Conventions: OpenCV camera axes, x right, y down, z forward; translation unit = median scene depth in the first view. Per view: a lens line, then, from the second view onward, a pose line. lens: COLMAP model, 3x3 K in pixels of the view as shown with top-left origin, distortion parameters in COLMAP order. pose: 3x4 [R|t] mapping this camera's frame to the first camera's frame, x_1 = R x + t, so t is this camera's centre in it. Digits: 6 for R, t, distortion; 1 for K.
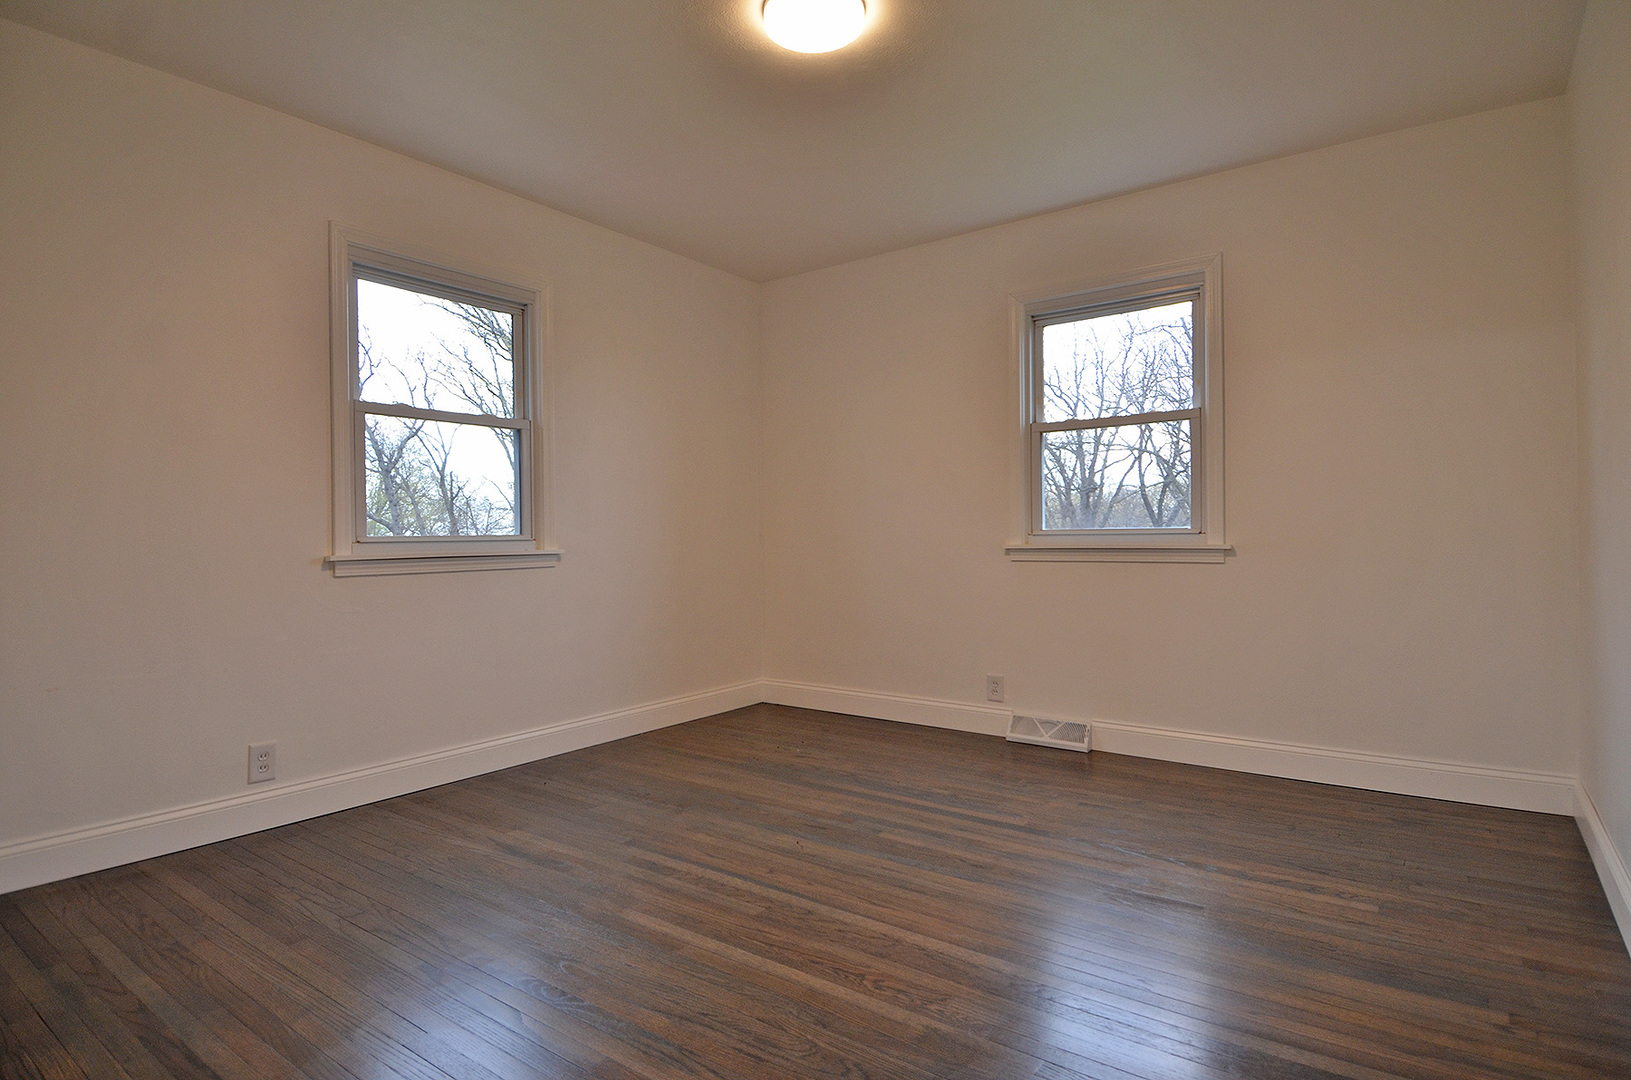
lens RADIAL K [[851.7, 0, 821.8], [0, 851.7, 535.6], [0, 0, 1]] dist [0.050239, -0.054567]
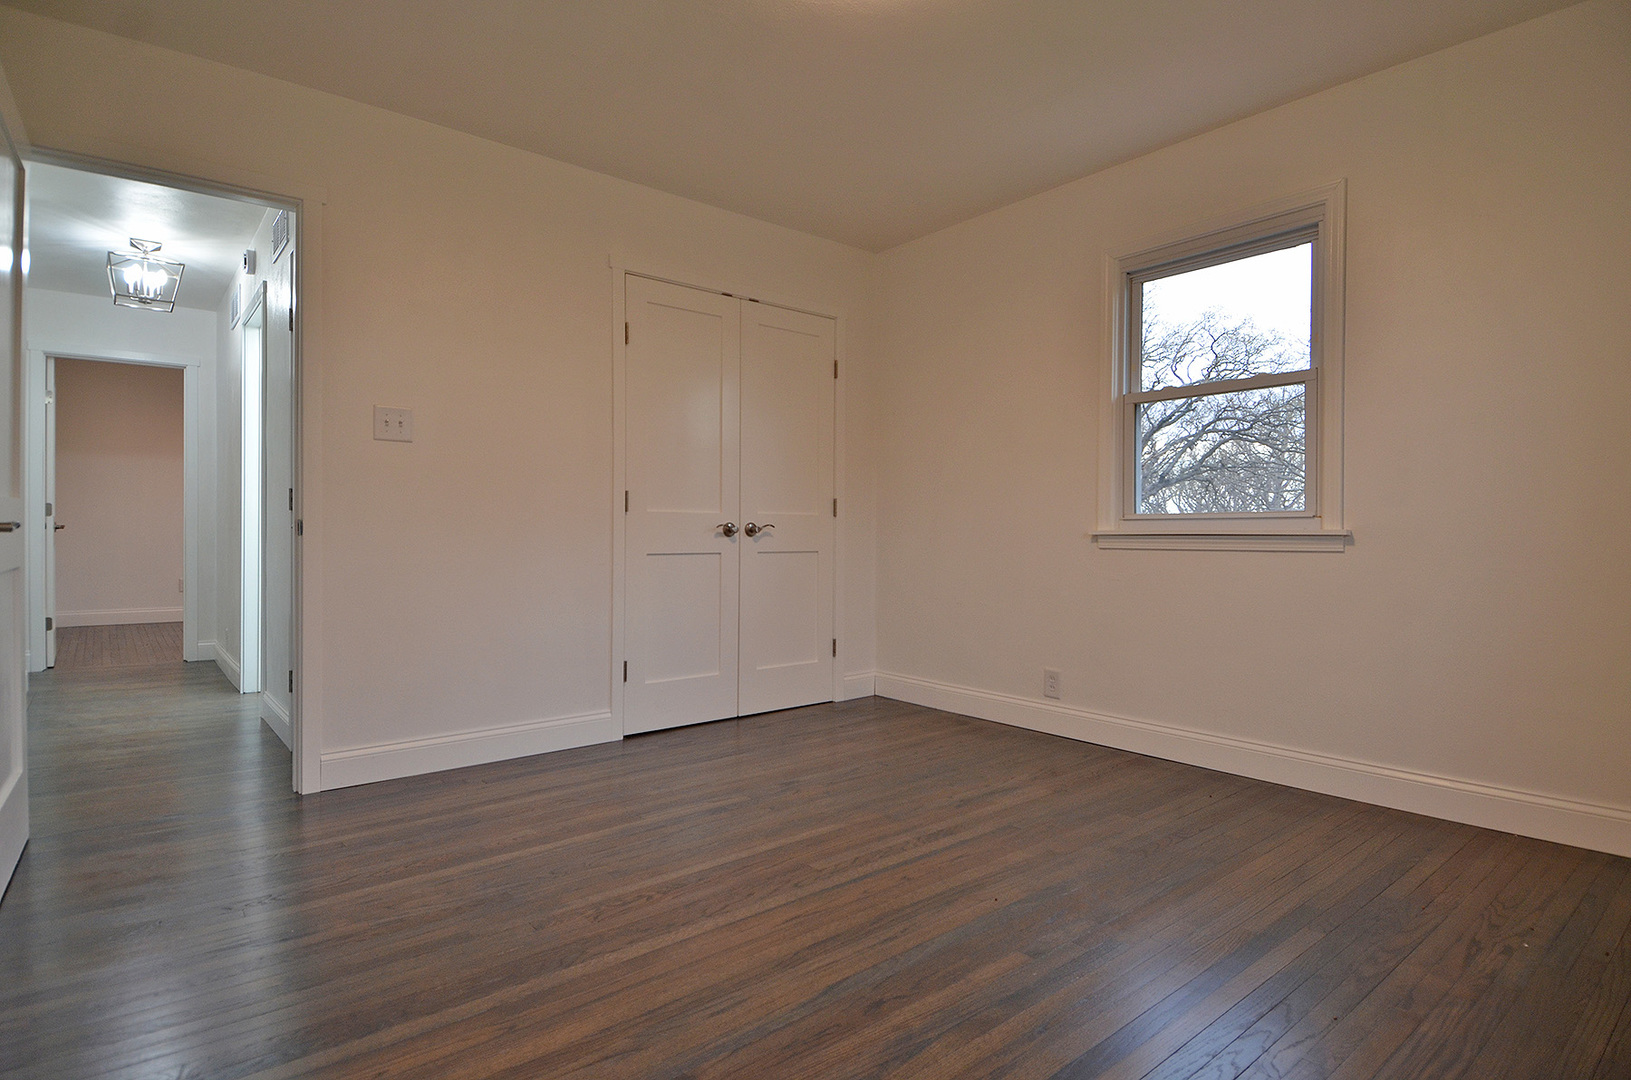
lens RADIAL K [[851.7, 0, 821.8], [0, 851.7, 535.6], [0, 0, 1]] dist [0.050239, -0.054567]
pose [[-0.243018, 0.016124, -0.969888, 0.803452], [0.001804, 0.999868, 0.016170, 0.012729], [0.970020, 0.002180, -0.243015, 1.083673]]
